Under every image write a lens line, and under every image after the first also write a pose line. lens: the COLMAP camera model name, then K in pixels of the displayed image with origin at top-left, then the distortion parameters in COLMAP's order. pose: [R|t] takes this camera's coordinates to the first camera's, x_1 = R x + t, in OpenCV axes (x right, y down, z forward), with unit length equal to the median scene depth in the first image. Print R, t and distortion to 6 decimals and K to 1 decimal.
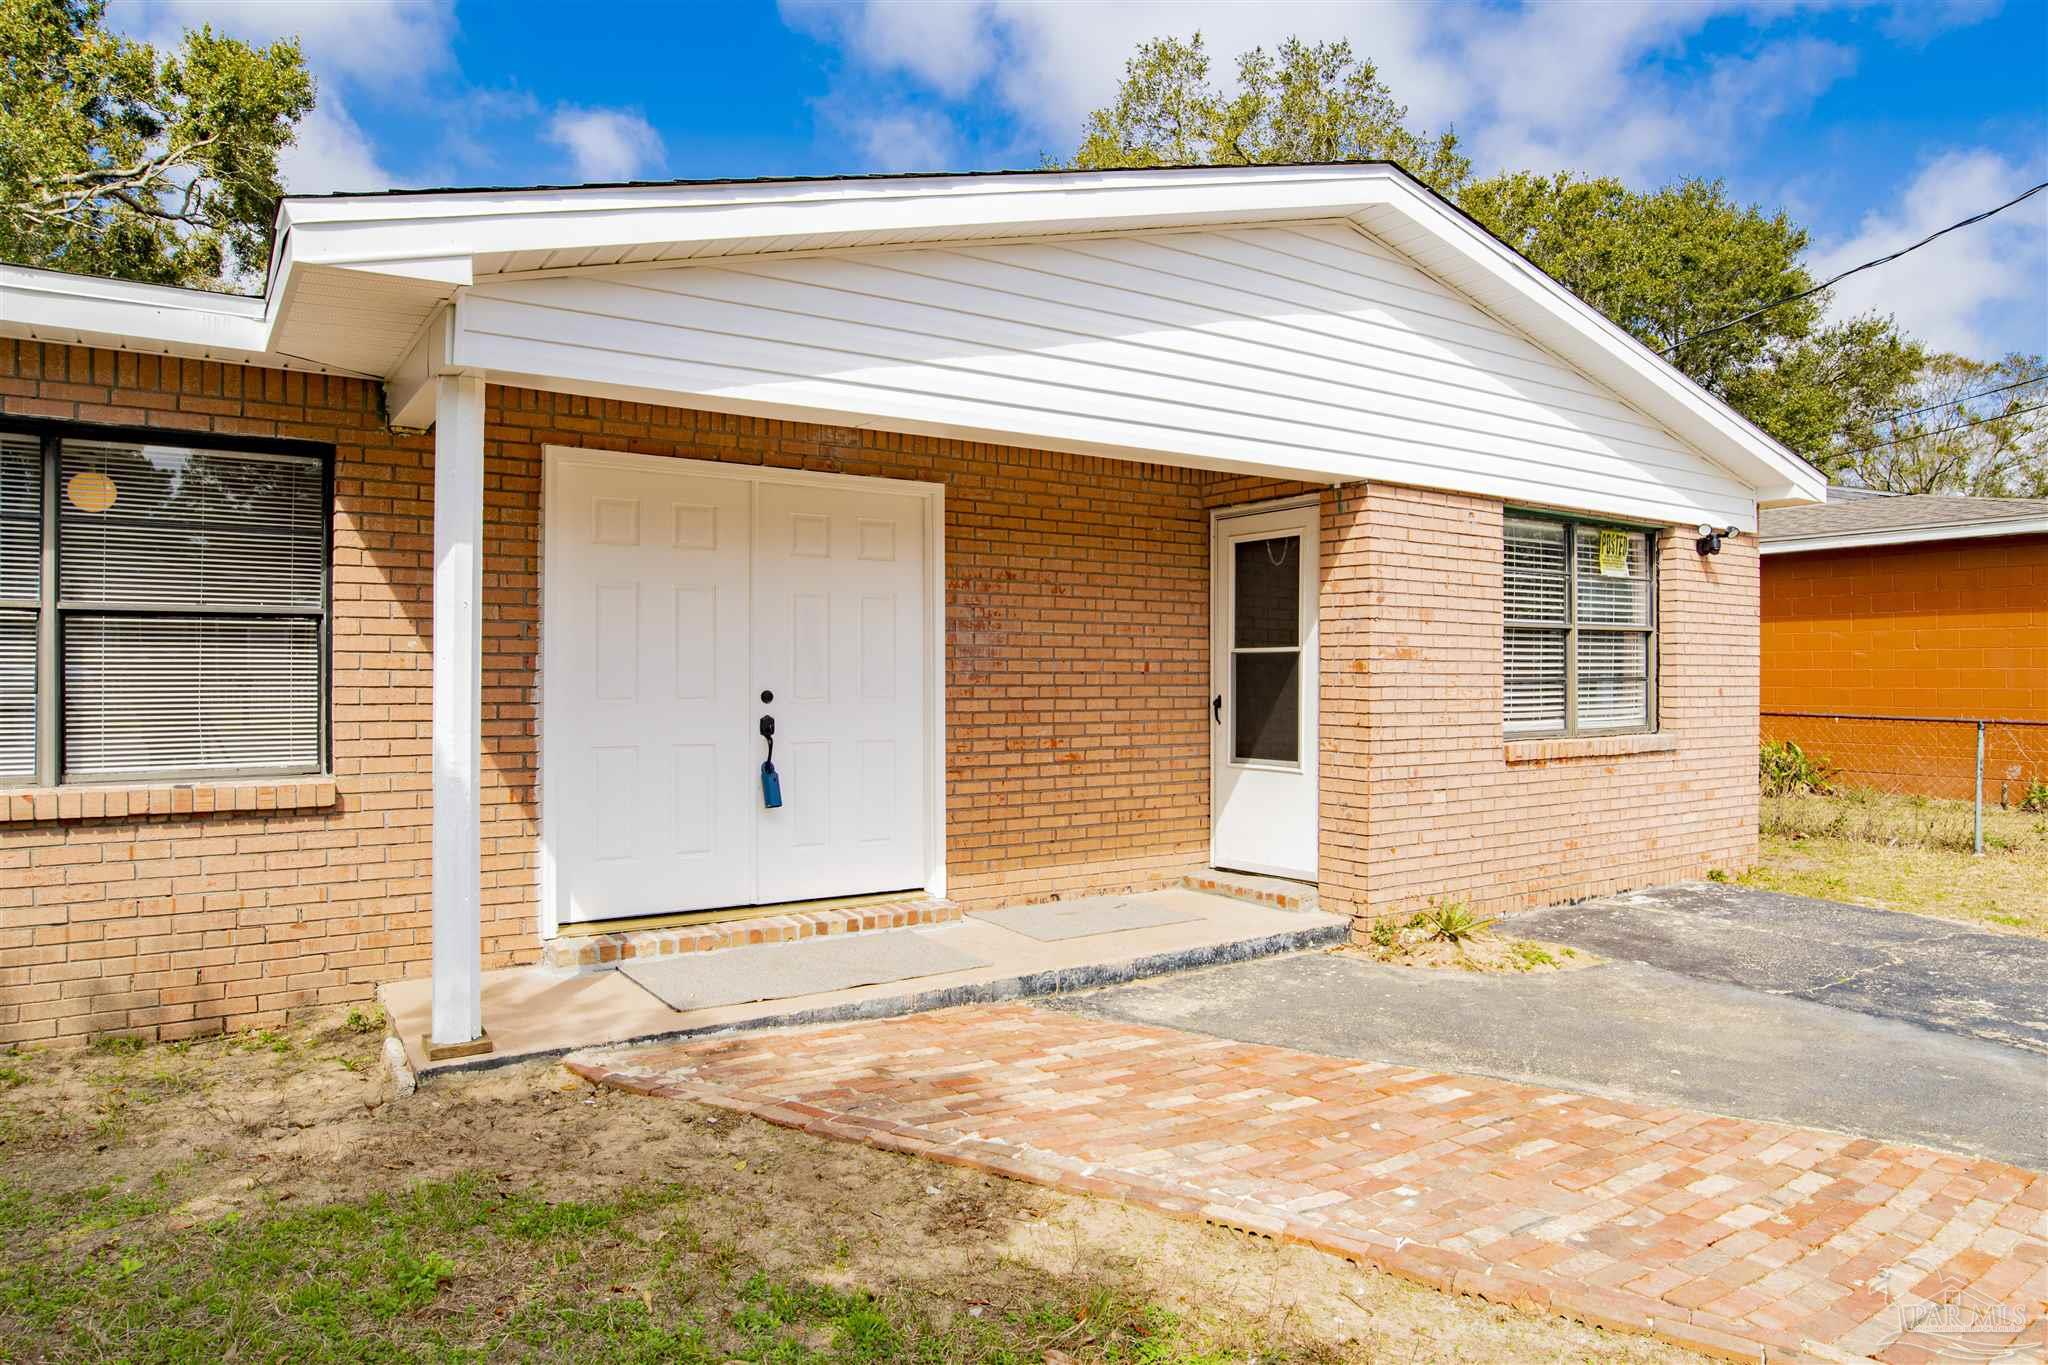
lens RADIAL K [[1252.9, 0, 1059.0], [0, 1252.9, 660.5], [0, 0, 1]] dist [-0.038859, 0.002807]
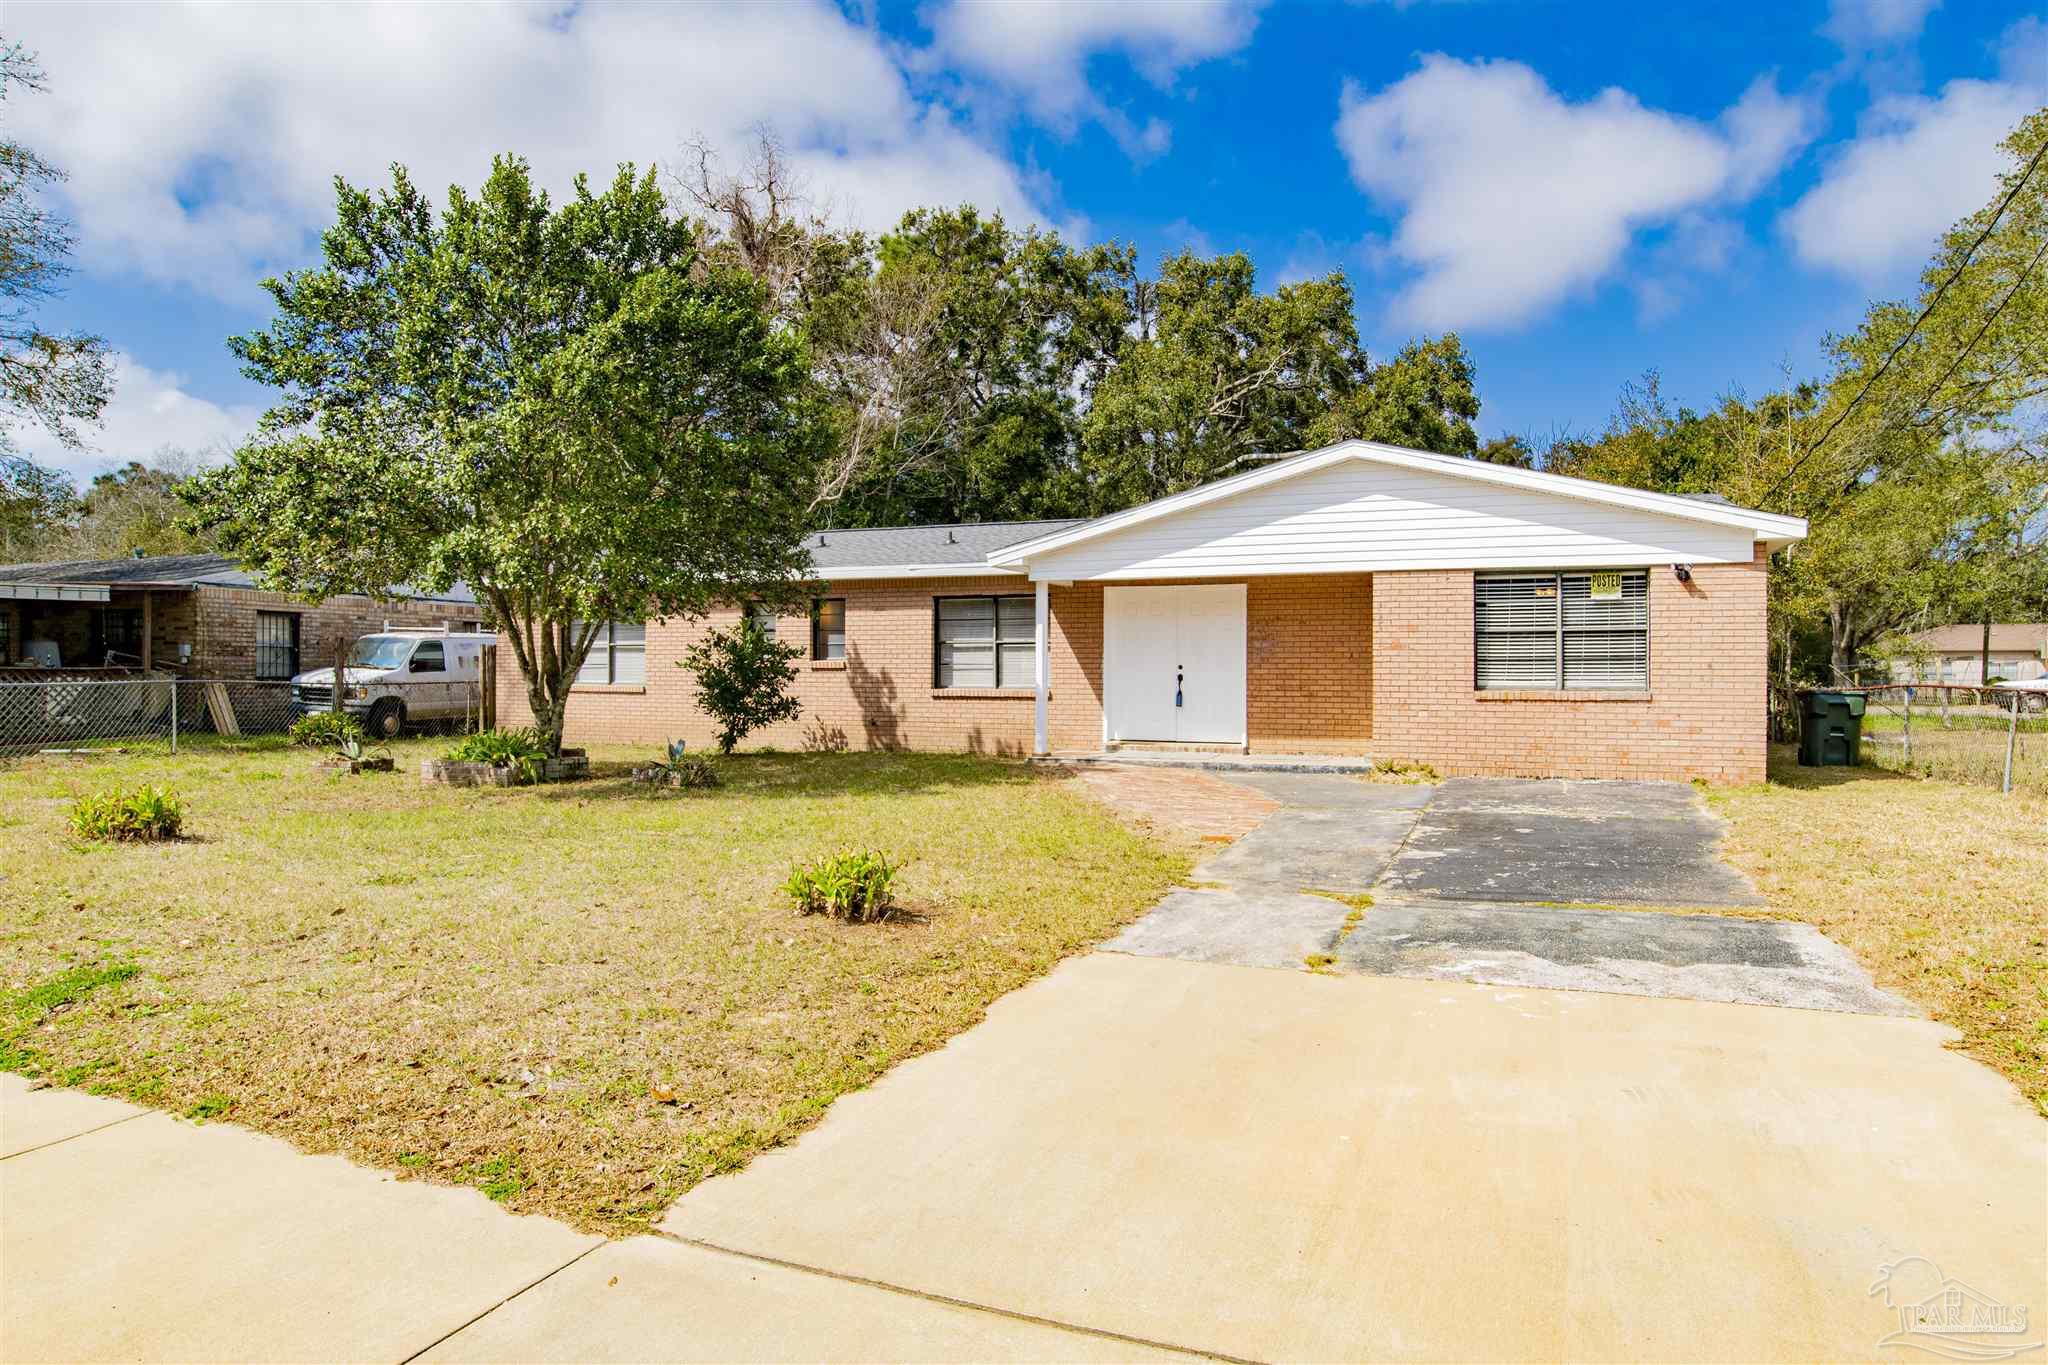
lens RADIAL K [[1181.2, 0, 1066.5], [0, 1181.2, 679.2], [0, 0, 1]] dist [-0.067171, 0.042143]
pose [[0.579728, 0.001146, -0.814809, 1.619091], [0.006849, 0.999957, 0.006279, 0.034447], [0.814781, -0.009221, 0.579696, -0.672383]]
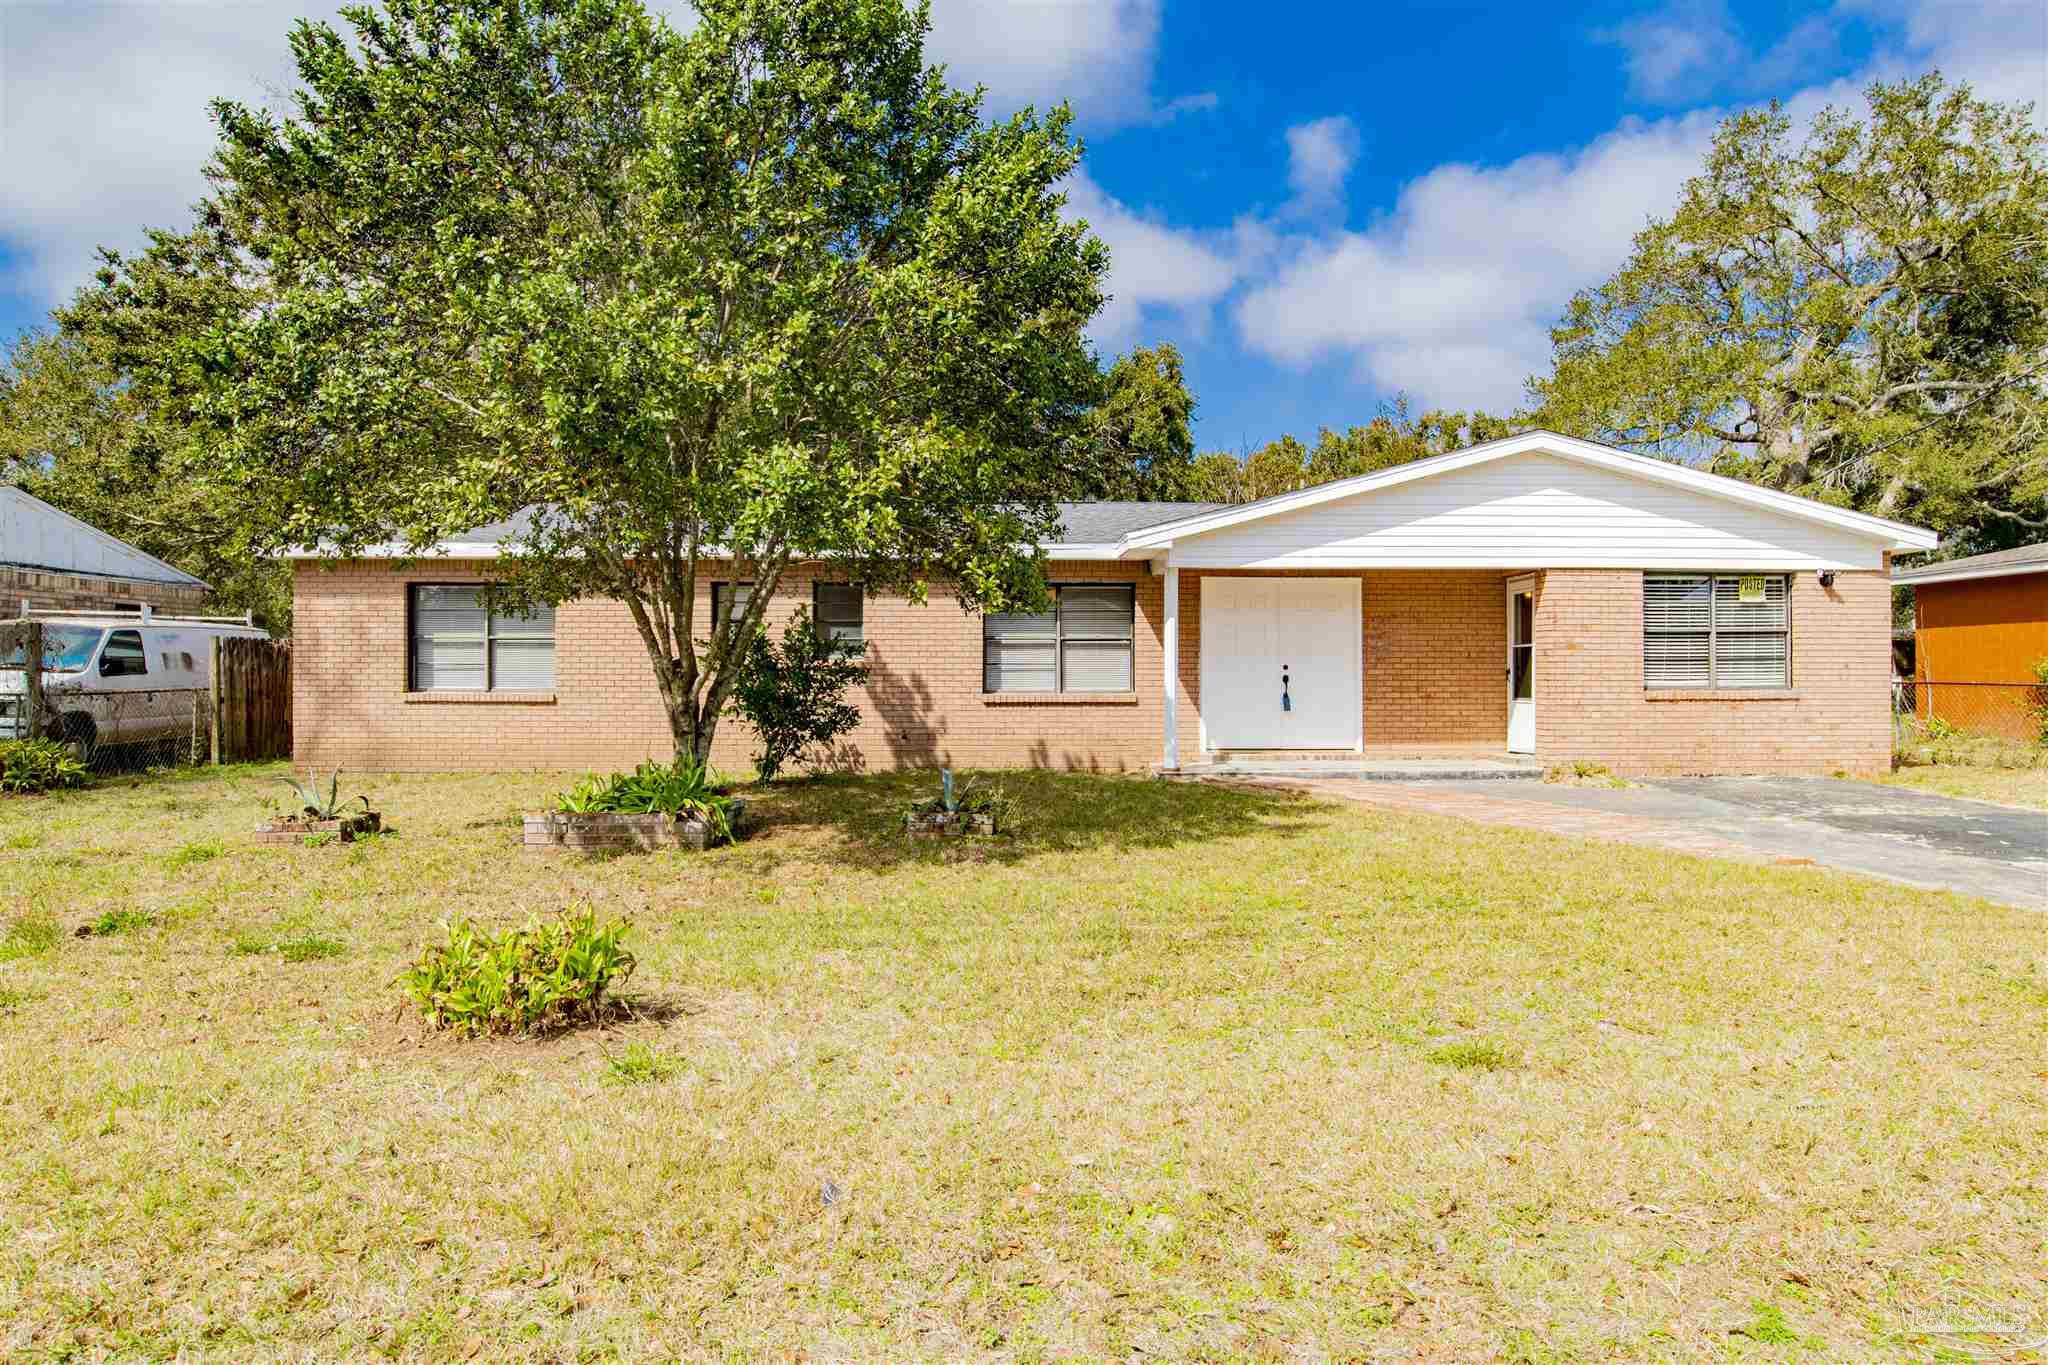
lens RADIAL K [[1181.2, 0, 1066.5], [0, 1181.2, 679.2], [0, 0, 1]] dist [-0.067171, 0.042143]
pose [[0.844515, -0.001849, -0.535528, 0.615702], [0.009255, 0.999895, 0.011143, 0.020367], [0.535452, -0.014366, 0.844444, -1.151650]]
